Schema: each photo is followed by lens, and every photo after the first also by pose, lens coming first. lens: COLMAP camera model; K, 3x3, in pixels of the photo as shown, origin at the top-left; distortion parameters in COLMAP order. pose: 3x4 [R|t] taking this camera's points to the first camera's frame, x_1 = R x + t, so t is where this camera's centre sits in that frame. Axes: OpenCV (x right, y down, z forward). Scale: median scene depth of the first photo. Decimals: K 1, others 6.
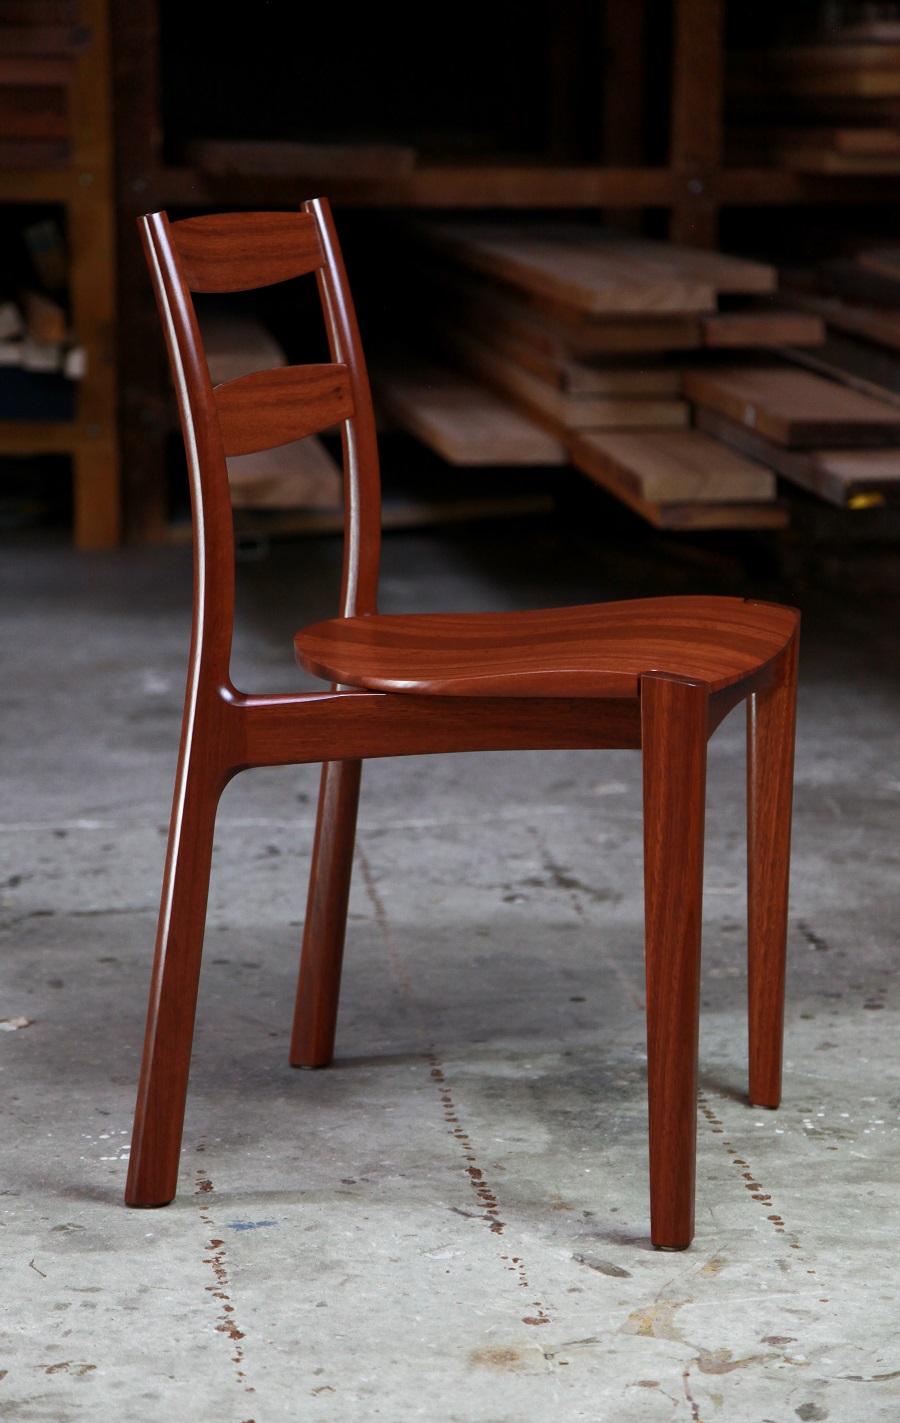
lens RADIAL K [[3686.0, 0, 400.2], [0, 3686.0, 711.9], [0, 0, 1]] dist [0.489421, 0.314398]
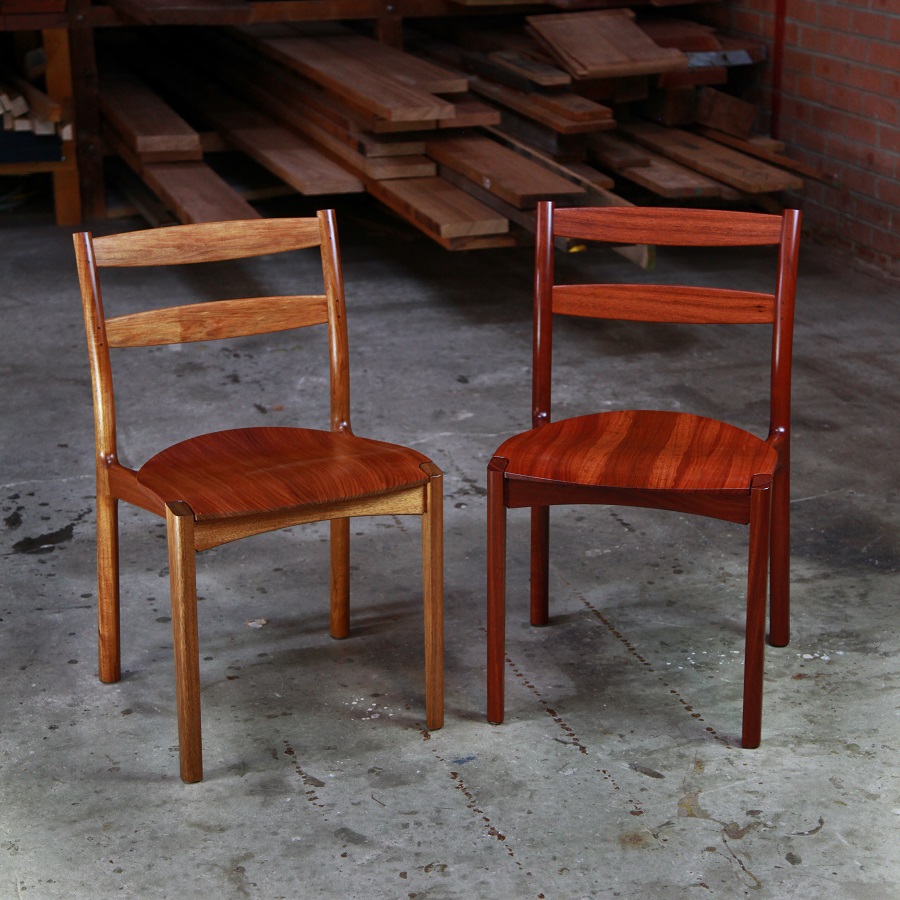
lens RADIAL K [[2095.8, 0, 450.0], [0, 2095.8, 450.0], [0, 0, 1]] dist [0.180631, 0.097001]
pose [[0.979751, -0.071183, 0.187138, -0.235251], [0.043695, 0.988155, 0.147107, -0.184918], [-0.195393, -0.135951, 0.971256, -0.074726]]
